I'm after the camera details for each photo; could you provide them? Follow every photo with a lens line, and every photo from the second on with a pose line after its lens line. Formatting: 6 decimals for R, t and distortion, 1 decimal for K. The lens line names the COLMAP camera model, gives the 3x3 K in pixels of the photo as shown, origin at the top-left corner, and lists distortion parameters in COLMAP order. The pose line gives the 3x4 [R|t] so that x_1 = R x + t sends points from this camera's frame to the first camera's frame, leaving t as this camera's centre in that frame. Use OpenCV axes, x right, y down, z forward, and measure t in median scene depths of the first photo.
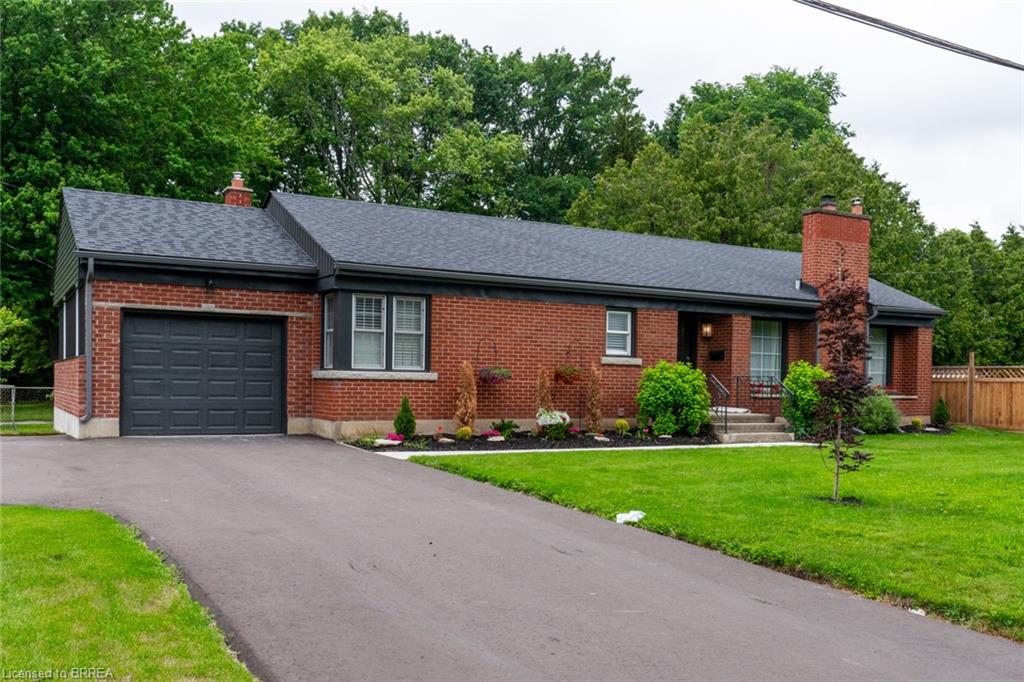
lens RADIAL K [[927.2, 0, 514.0], [0, 927.2, 409.4], [0, 0, 1]] dist [-0.007264, -0.006069]
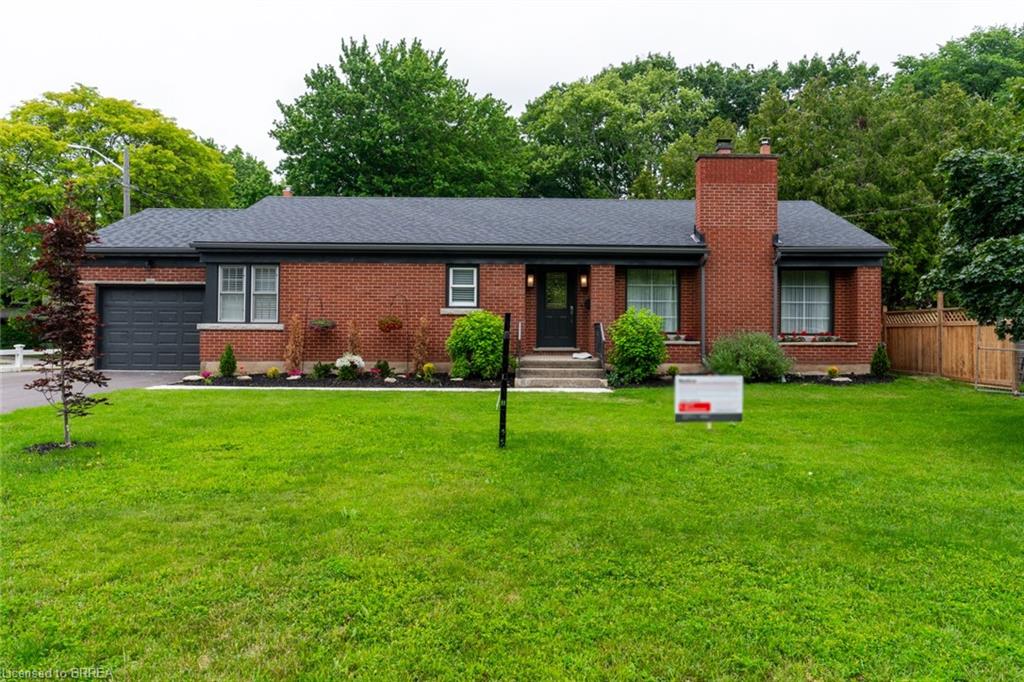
lens RADIAL K [[672.0, 0, 515.3], [0, 672.0, 328.7], [0, 0, 1]] dist [-0.008857, -0.000012]
pose [[0.872049, -0.013011, -0.489246, 0.564324], [-0.007194, 0.999198, -0.039395, 0.000467], [0.489366, 0.037874, 0.871256, 0.316164]]
